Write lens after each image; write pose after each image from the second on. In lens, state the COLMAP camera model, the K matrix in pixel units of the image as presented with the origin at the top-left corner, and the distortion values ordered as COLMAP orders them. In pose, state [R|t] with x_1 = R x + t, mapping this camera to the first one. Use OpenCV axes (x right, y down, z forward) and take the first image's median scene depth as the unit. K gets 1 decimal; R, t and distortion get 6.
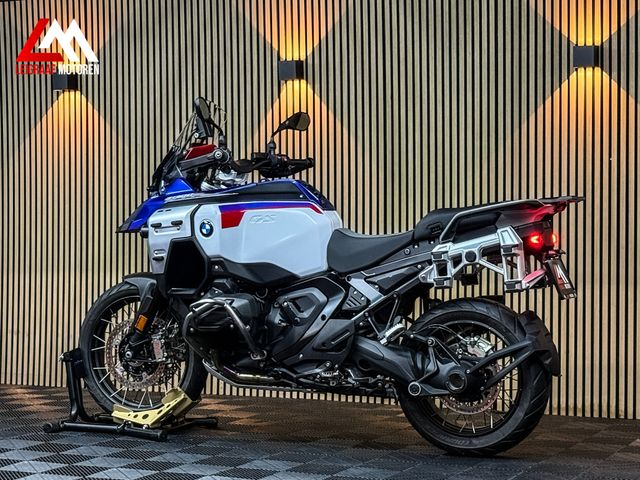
lens RADIAL K [[1385.3, 0, 320.2], [0, 1385.3, 244.7], [0, 0, 1]] dist [0.143248, 0.000000]
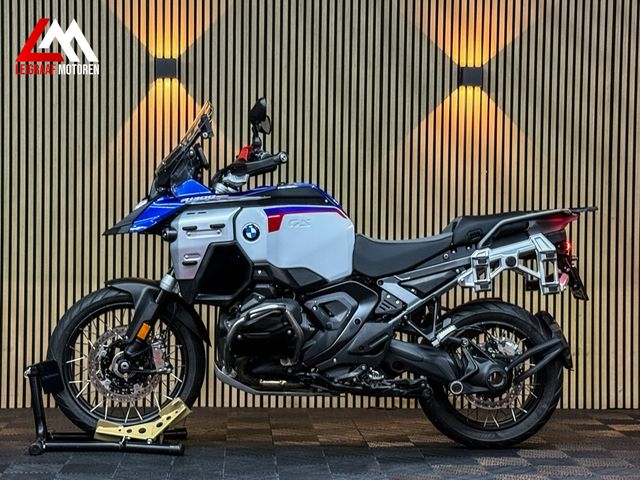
lens RADIAL K [[1385.3, 0, 322.8], [0, 1385.3, 249.5], [0, 0, 1]] dist [0.143248, 0.000000]
pose [[0.879228, 0.003869, 0.476385, -0.459361], [-0.004905, 0.999988, 0.000930, -0.000705], [-0.476376, -0.003155, 0.879236, 0.111721]]
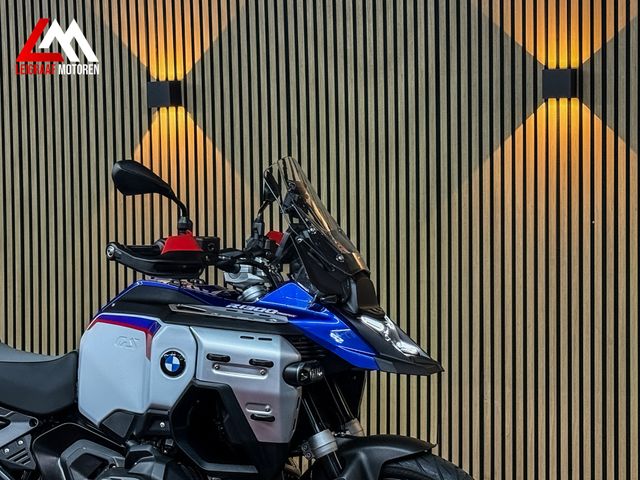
lens RADIAL K [[1360.3, 0, 321.4], [0, 1360.3, 235.4], [0, 0, 1]] dist [0.135077, 0.000000]
pose [[0.998800, -0.008552, 0.048223, 0.032548], [0.007461, 0.999713, 0.022761, -0.077974], [-0.048404, -0.022374, 0.998577, 0.309687]]
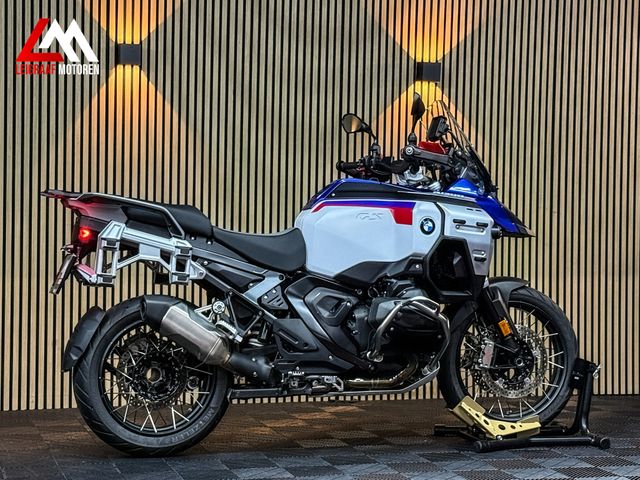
lens RADIAL K [[1360.3, 0, 320.7], [0, 1360.3, 234.5], [0, 0, 1]] dist [0.135077, 0.000000]
pose [[0.748888, 0.004526, 0.662681, -0.632271], [-0.005950, 0.999982, -0.000106, -0.006428], [-0.662670, -0.003864, 0.748902, 0.269426]]
